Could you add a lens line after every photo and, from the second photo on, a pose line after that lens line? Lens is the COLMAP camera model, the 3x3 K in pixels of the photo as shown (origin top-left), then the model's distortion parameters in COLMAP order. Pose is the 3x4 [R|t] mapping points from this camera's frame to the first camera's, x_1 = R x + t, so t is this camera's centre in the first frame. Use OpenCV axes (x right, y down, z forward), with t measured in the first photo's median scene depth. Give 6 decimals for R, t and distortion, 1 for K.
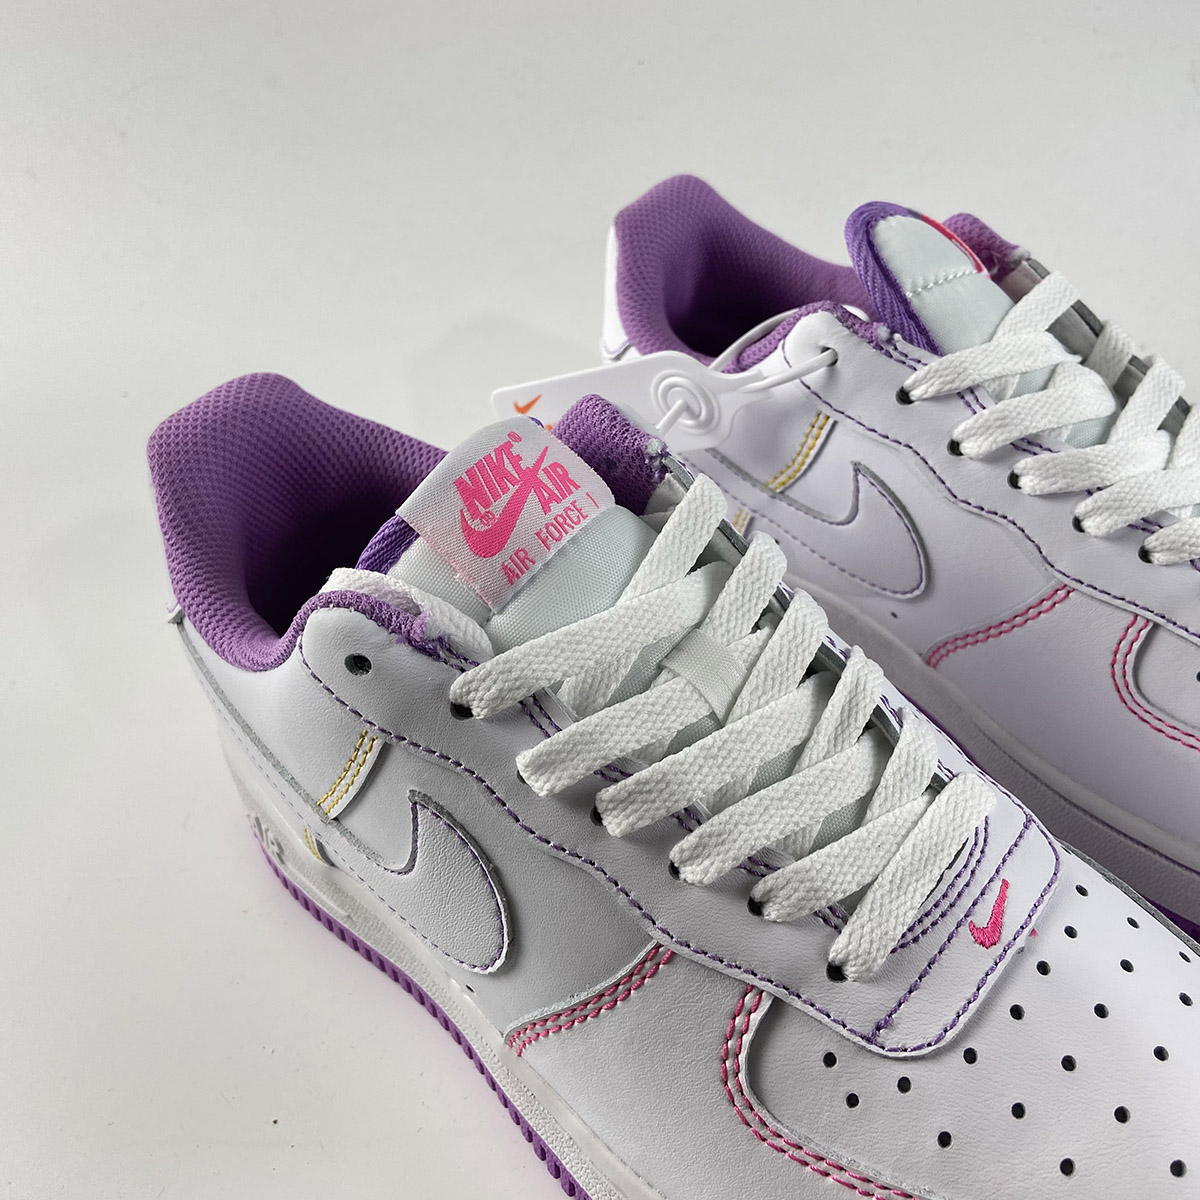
lens RADIAL K [[1227.3, 0, 640.2], [0, 1227.3, 599.1], [0, 0, 1]] dist [0.013477, -0.012634]
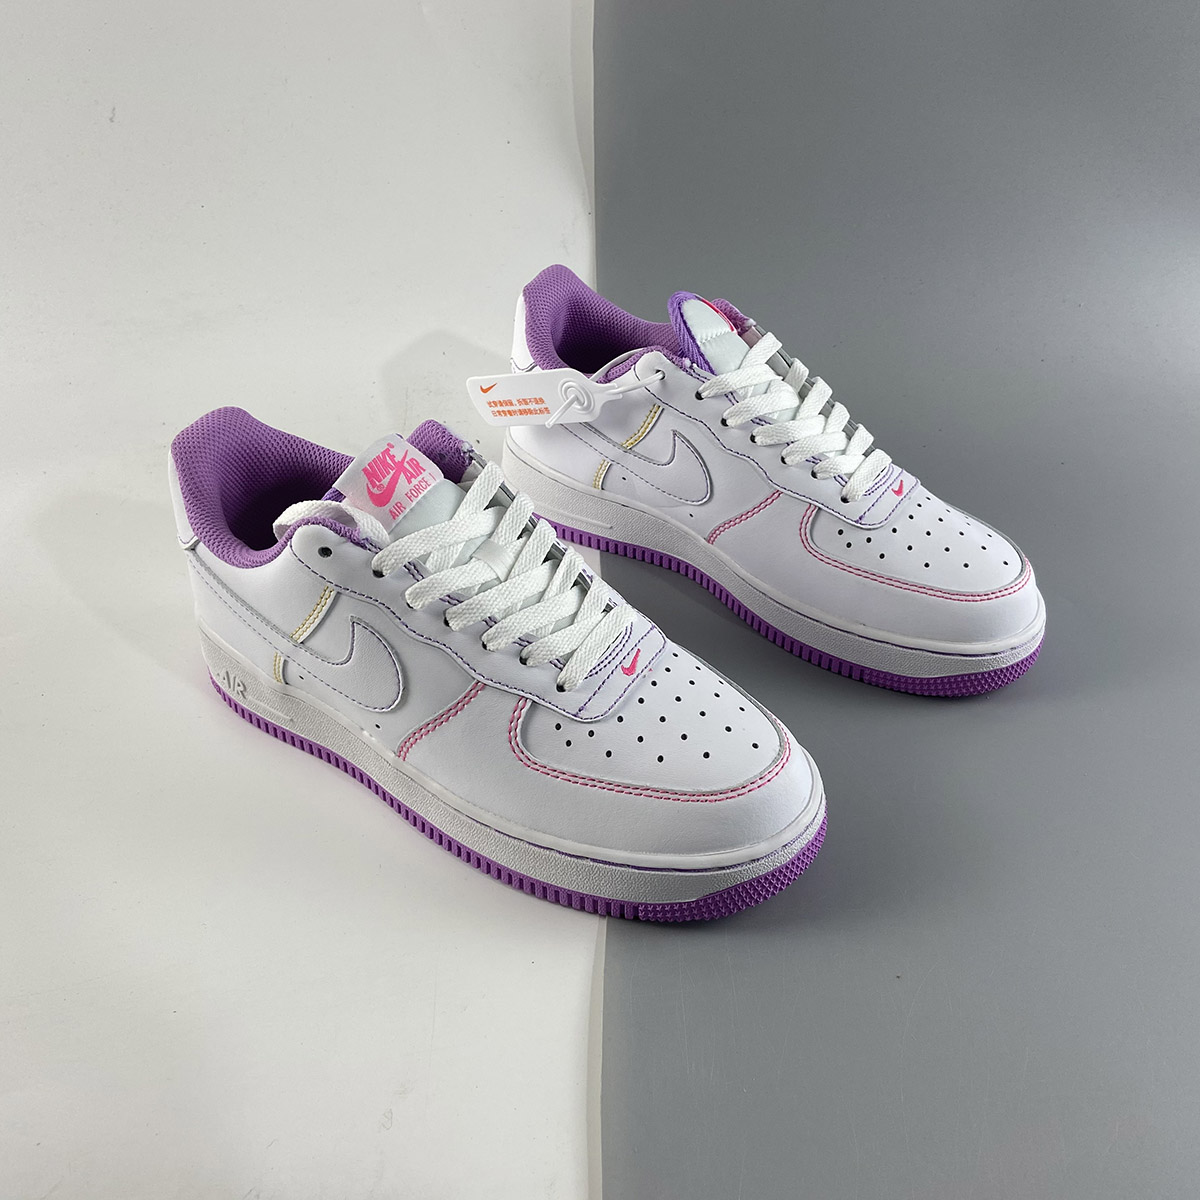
lens RADIAL K [[1227.3, 0, 640.2], [0, 1227.3, 599.1], [0, 0, 1]] dist [0.013477, -0.012634]
pose [[0.982586, -0.017824, 0.184952, -0.094239], [0.021295, 0.999632, -0.016800, 0.173105], [-0.184584, 0.020446, 0.982604, -1.084956]]
